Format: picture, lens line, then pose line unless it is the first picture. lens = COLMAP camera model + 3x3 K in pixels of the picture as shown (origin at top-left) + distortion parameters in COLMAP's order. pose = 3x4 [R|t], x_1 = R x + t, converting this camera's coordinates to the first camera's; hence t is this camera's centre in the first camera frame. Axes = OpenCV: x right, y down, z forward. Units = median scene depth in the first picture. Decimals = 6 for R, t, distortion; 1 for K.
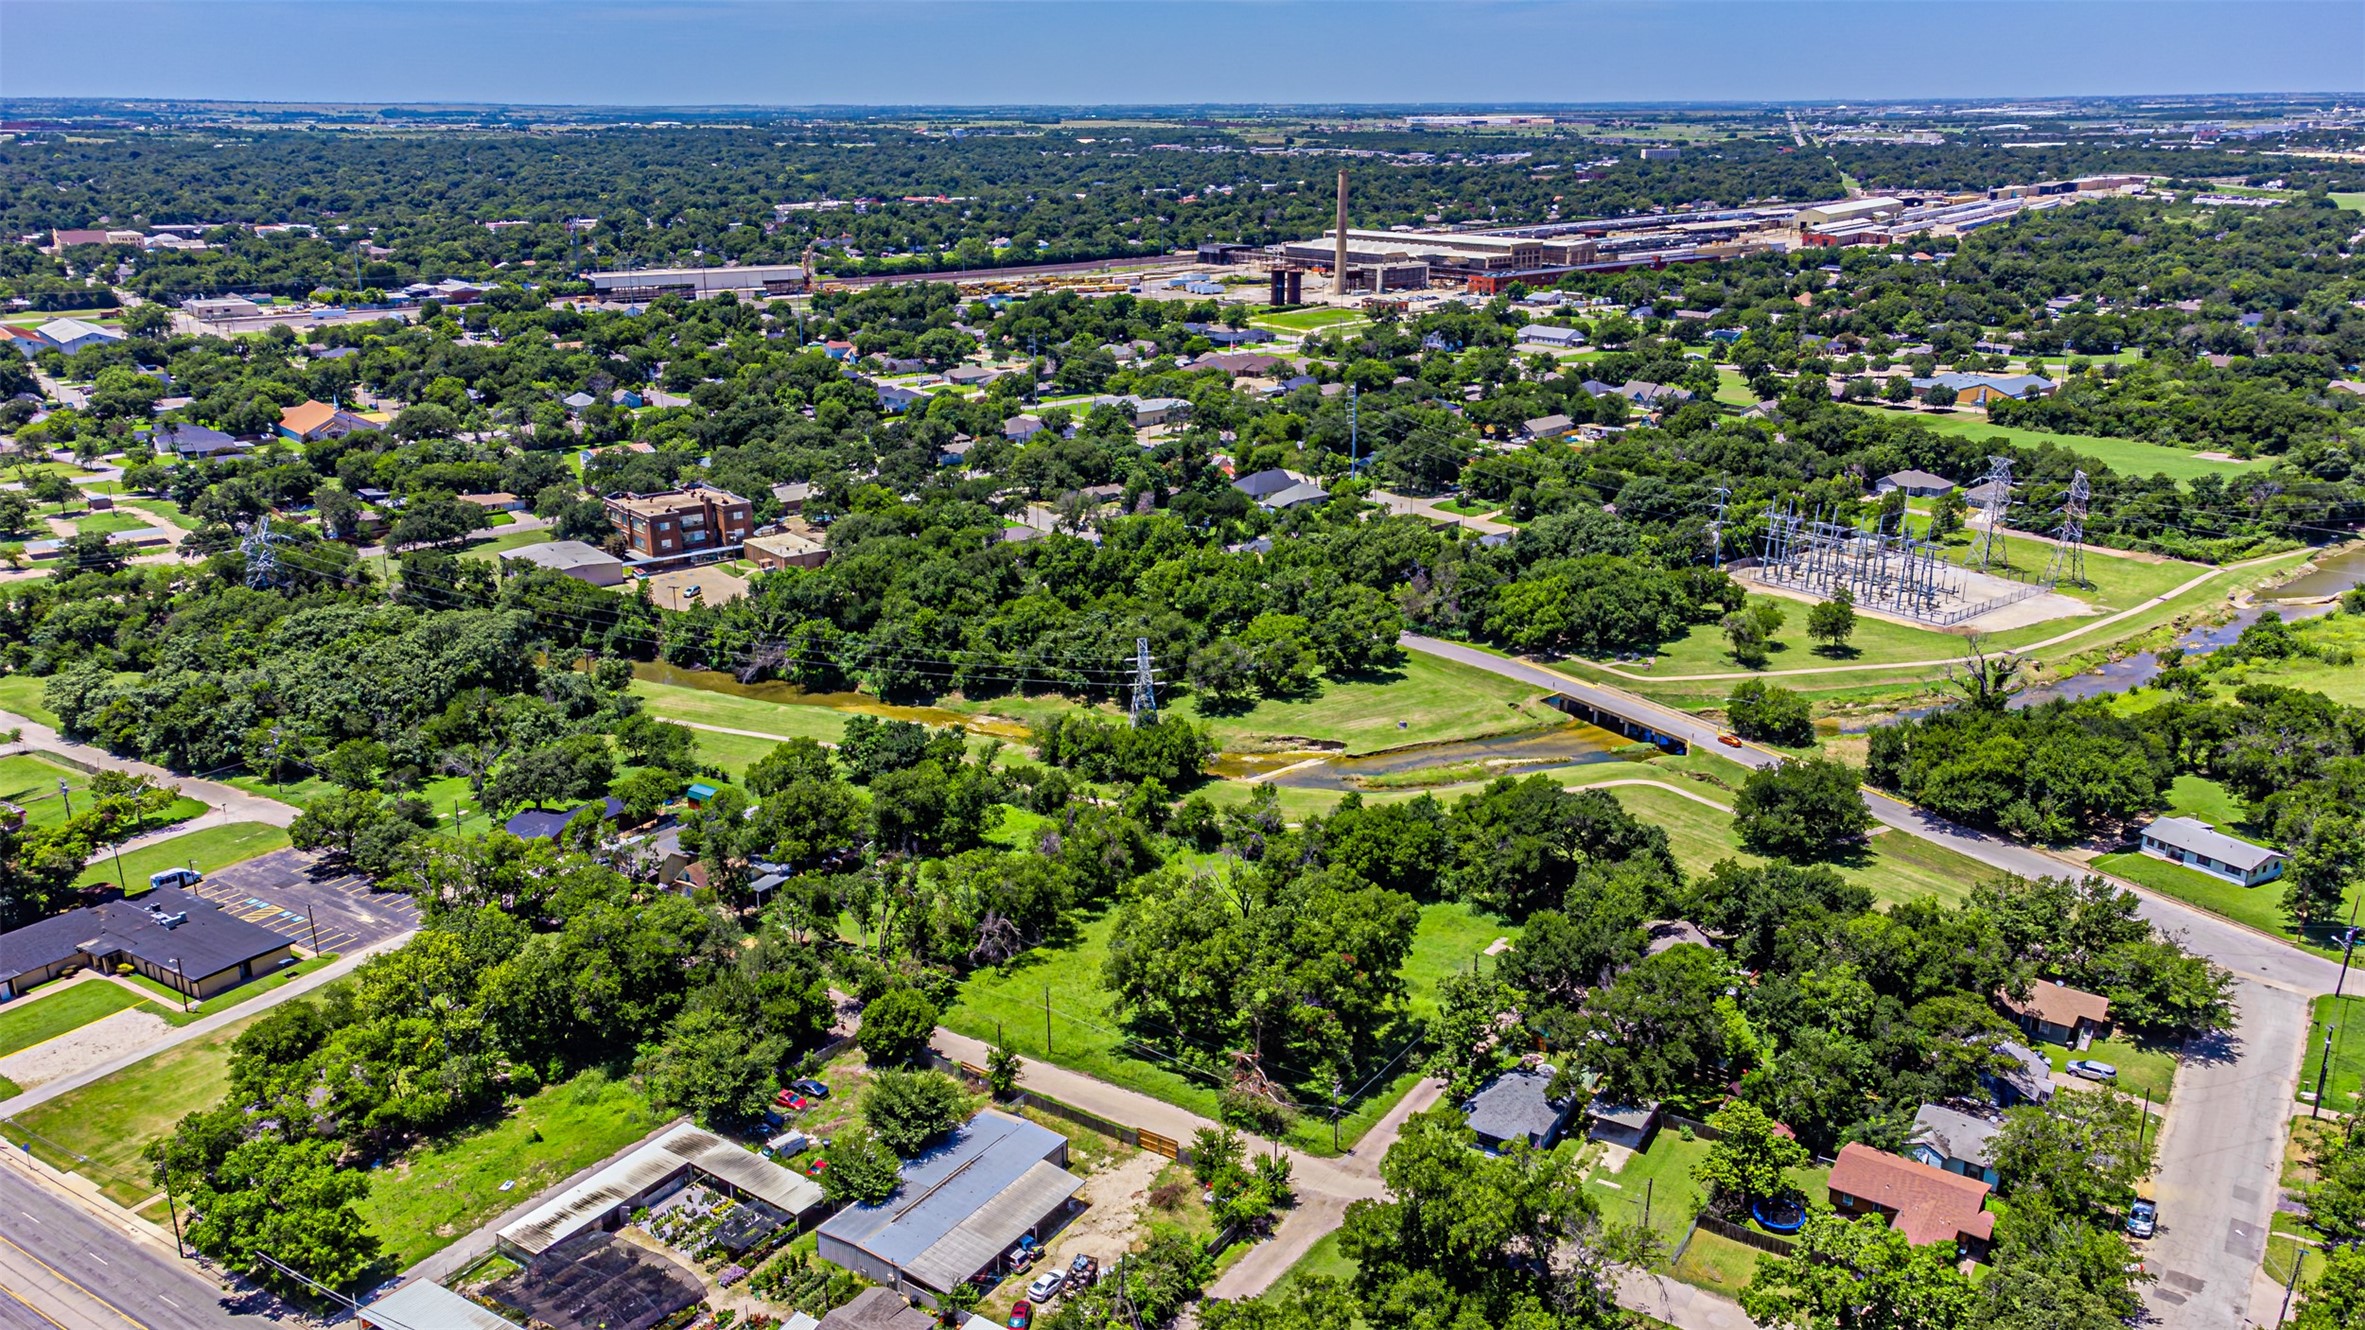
lens RADIAL K [[1769.3, 0, 1177.9], [0, 1769.3, 653.2], [0, 0, 1]] dist [0.033113, 0.033857]
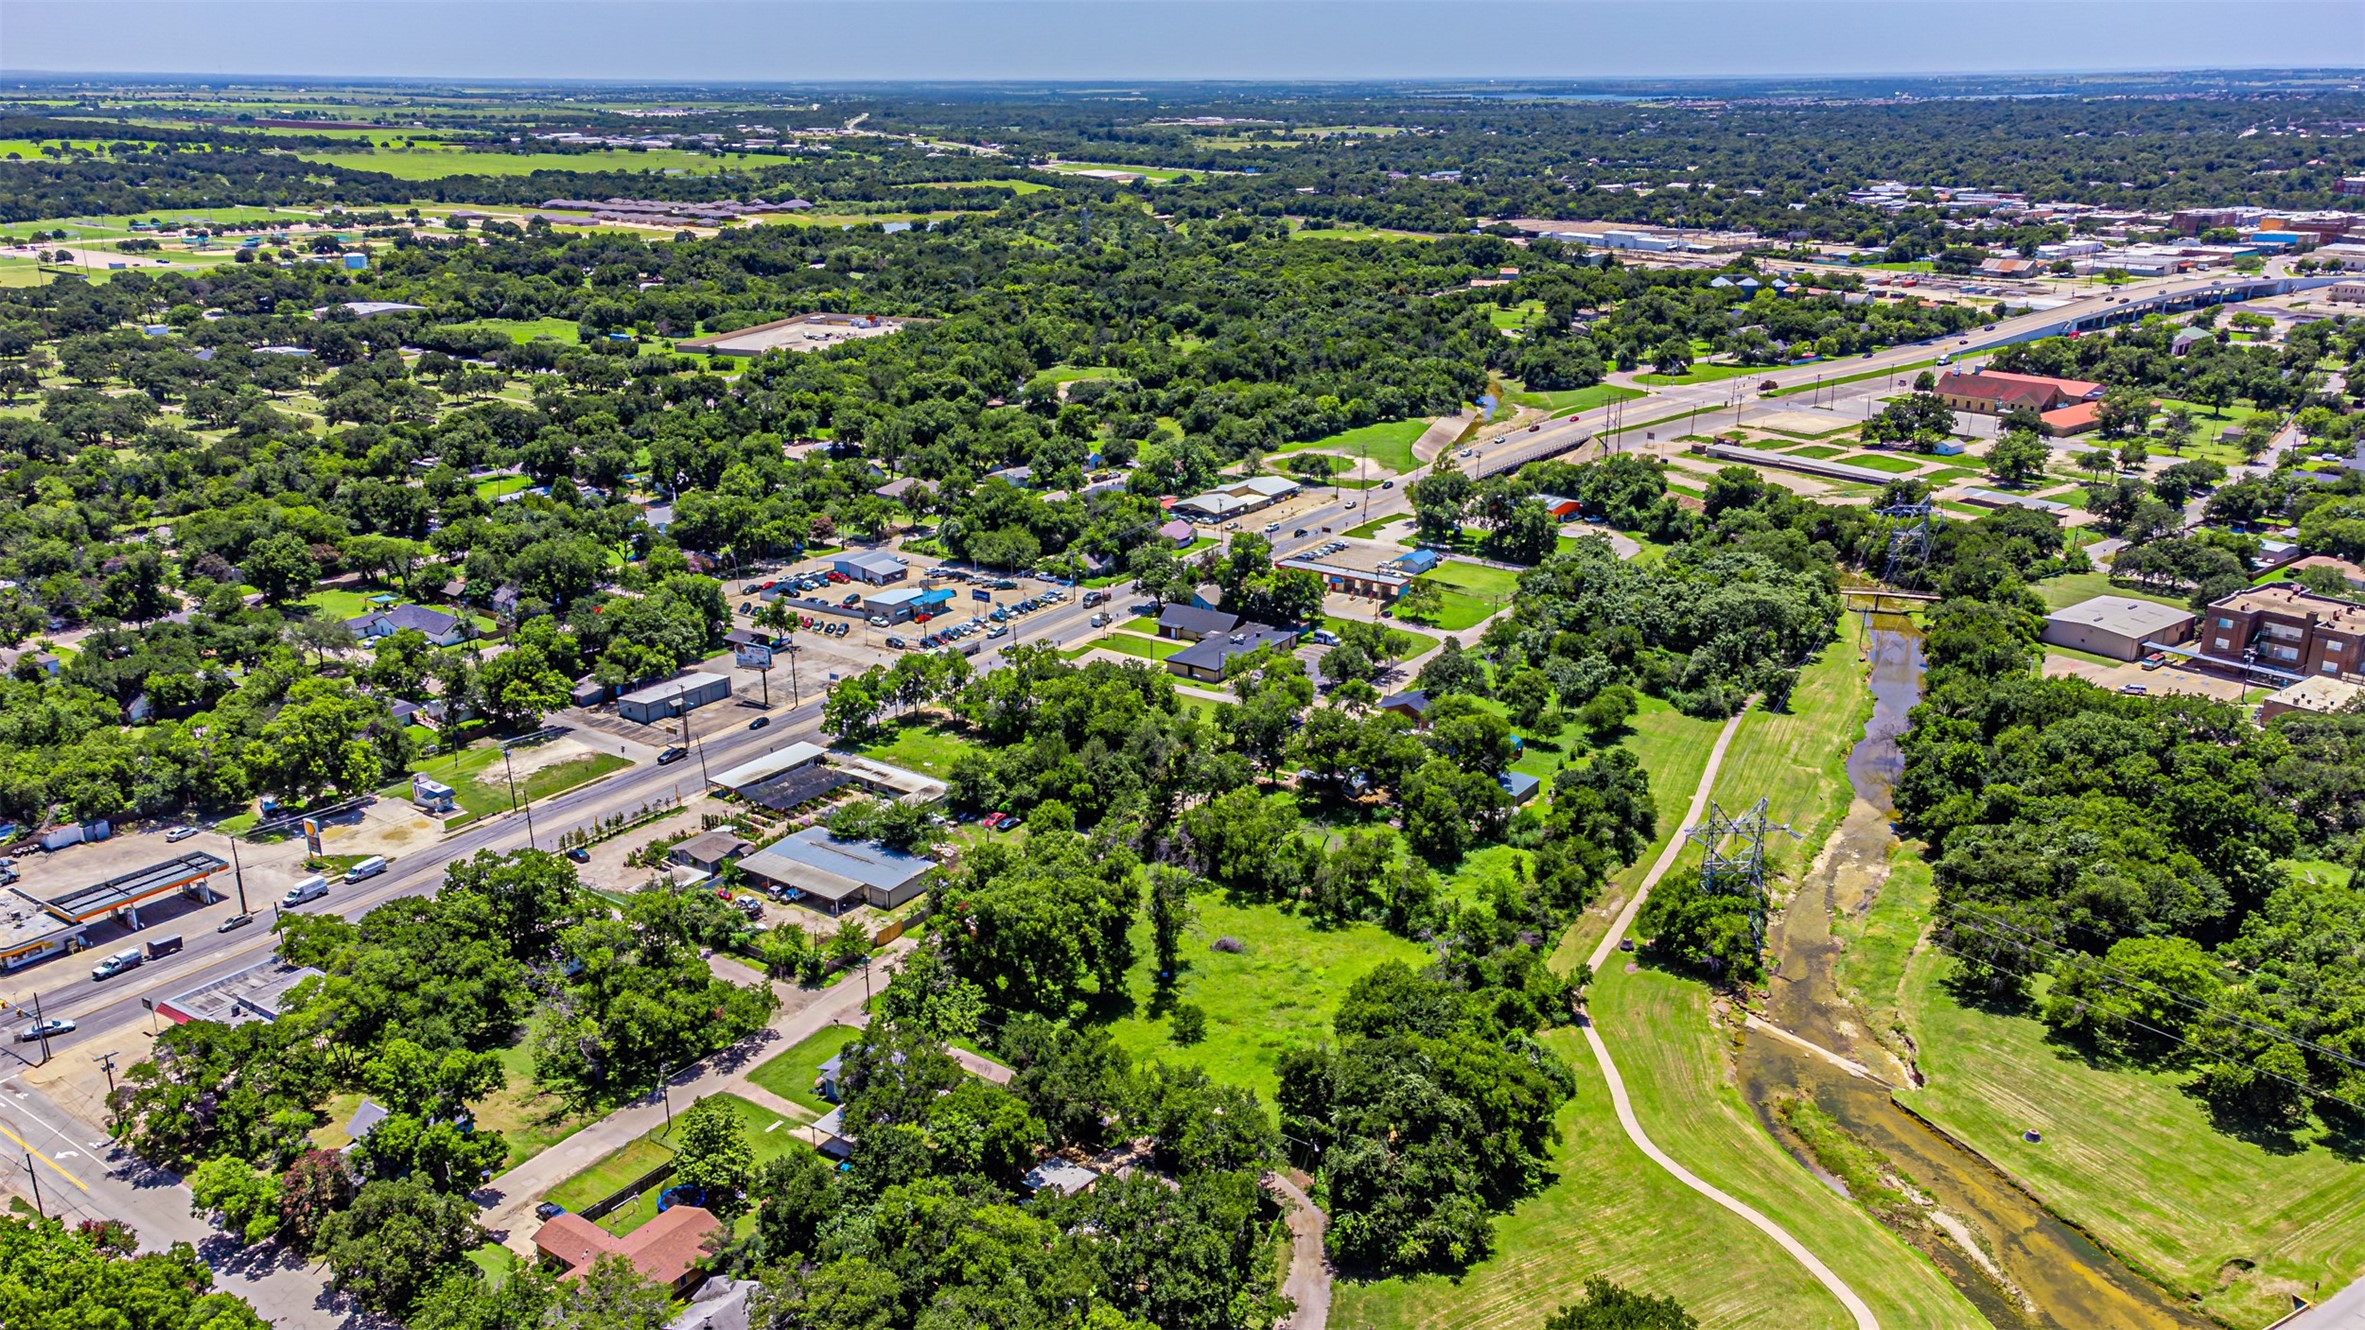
lens RADIAL K [[1769.3, 0, 1177.9], [0, 1769.3, 653.2], [0, 0, 1]] dist [0.033113, 0.033857]
pose [[-0.017670, 0.310951, -0.950262, 0.618986], [-0.294564, 0.906610, 0.302144, -0.197734], [0.955468, 0.285252, 0.075575, 0.548711]]
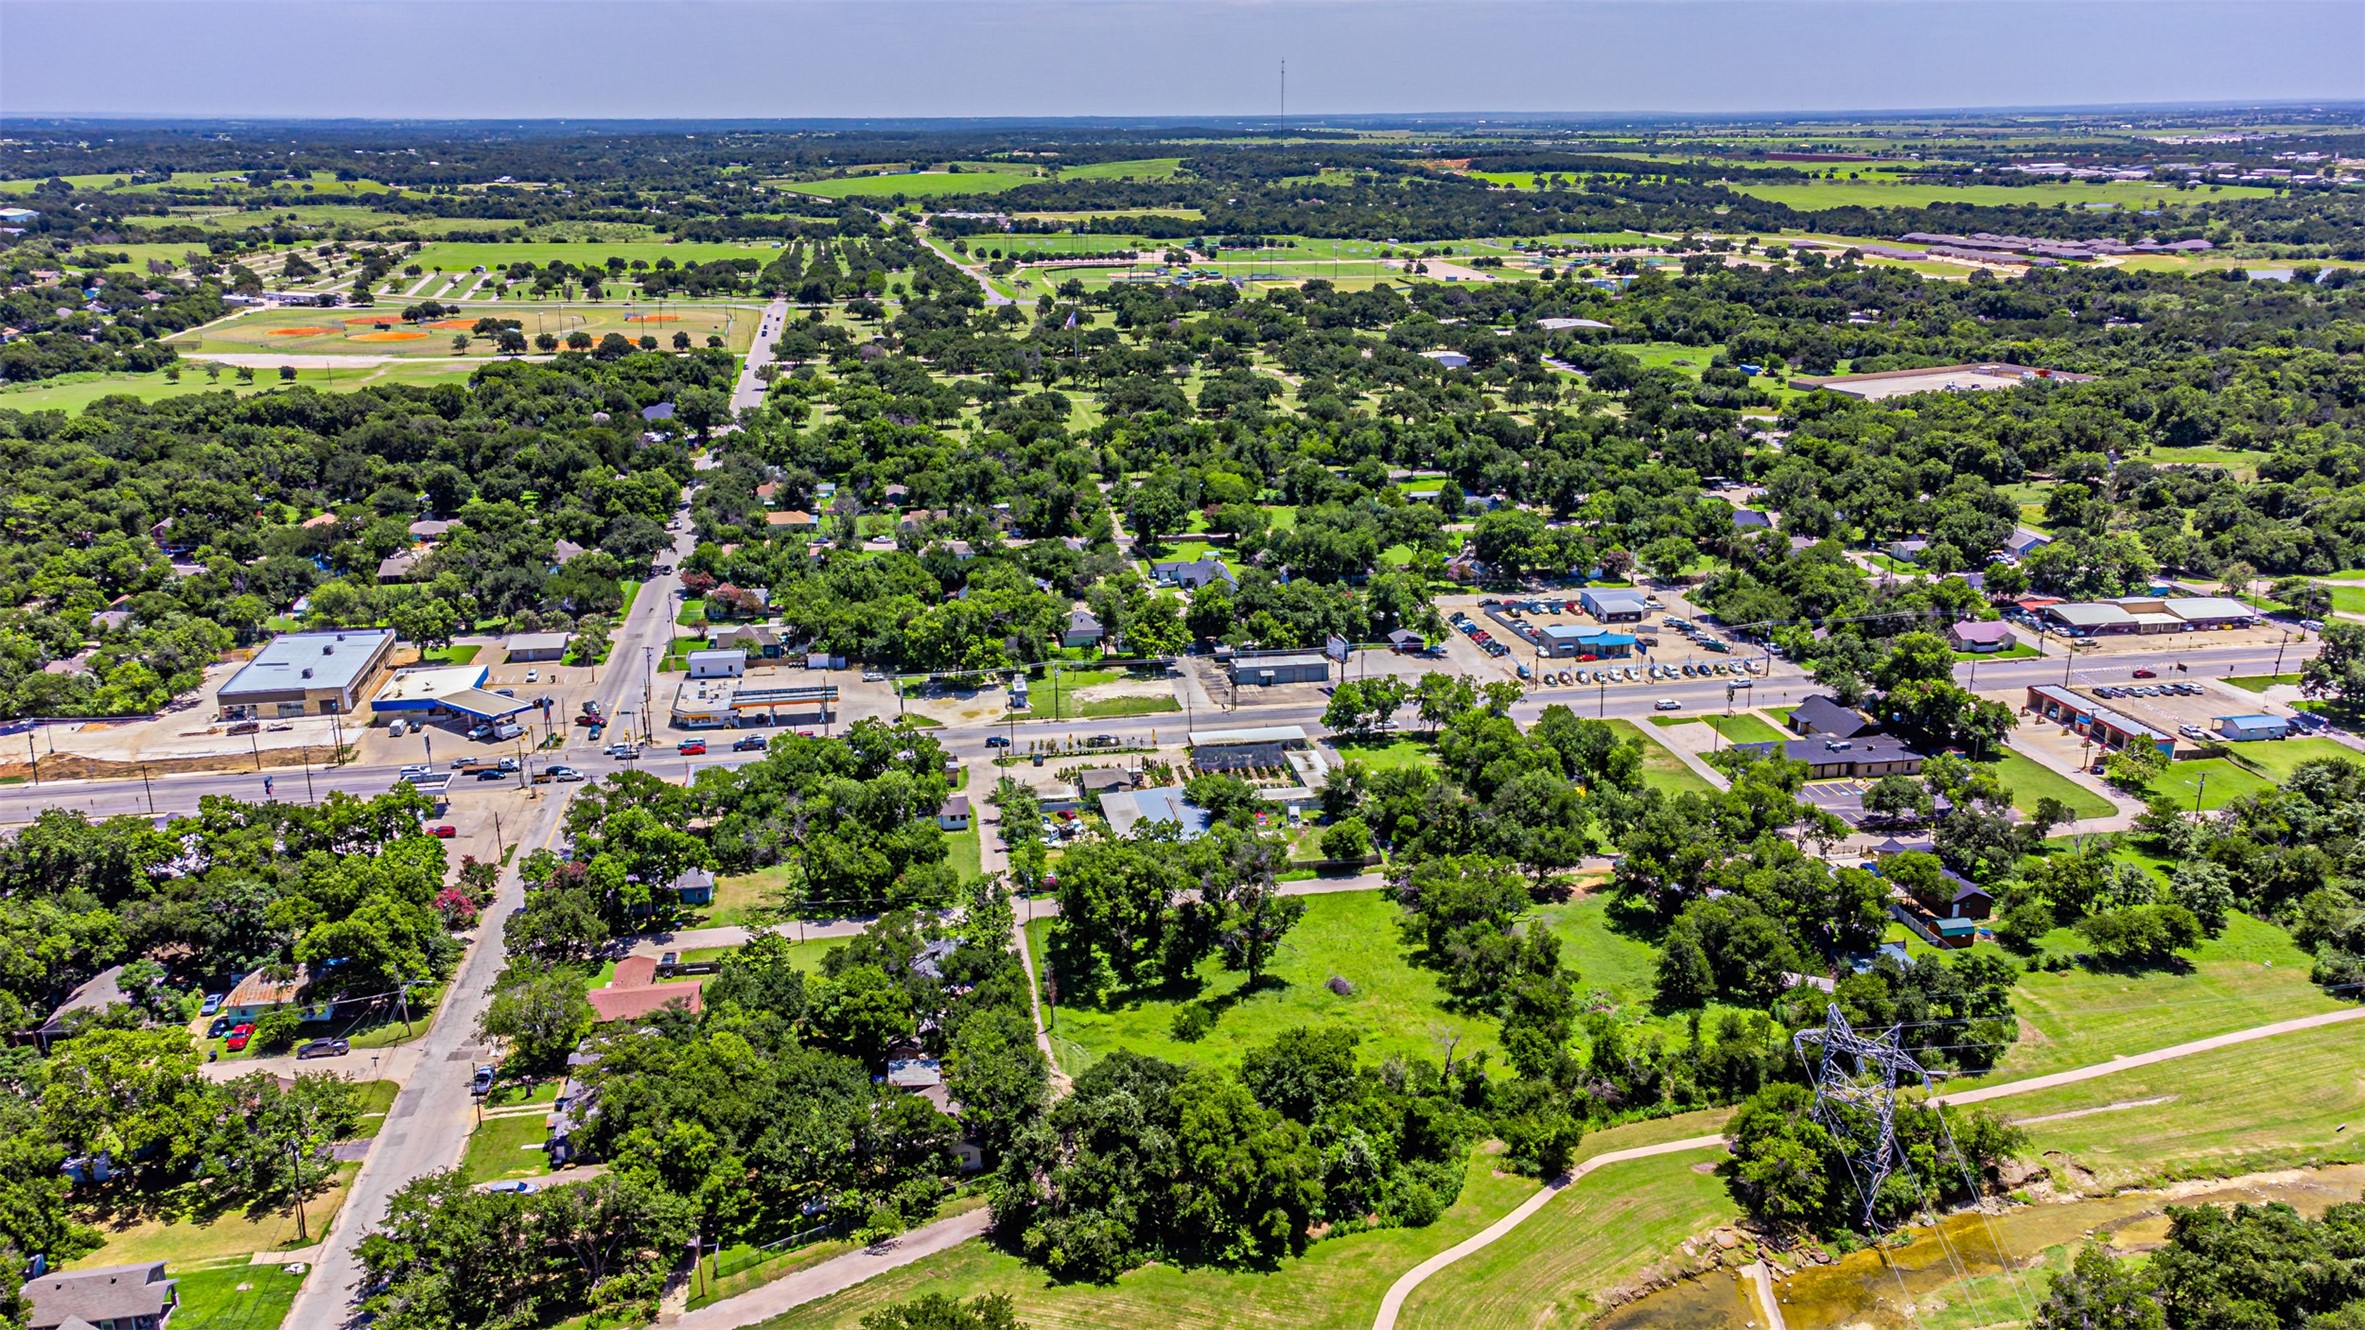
lens RADIAL K [[1793.5, 0, 1182.5], [0, 1793.5, 665.0], [0, 0, 1]] dist [0.030432, 0.043046]
pose [[-0.720770, 0.210571, -0.660417, 0.473539], [-0.195905, 0.852021, 0.485470, -0.321497], [0.664915, 0.479291, -0.572859, 0.946476]]
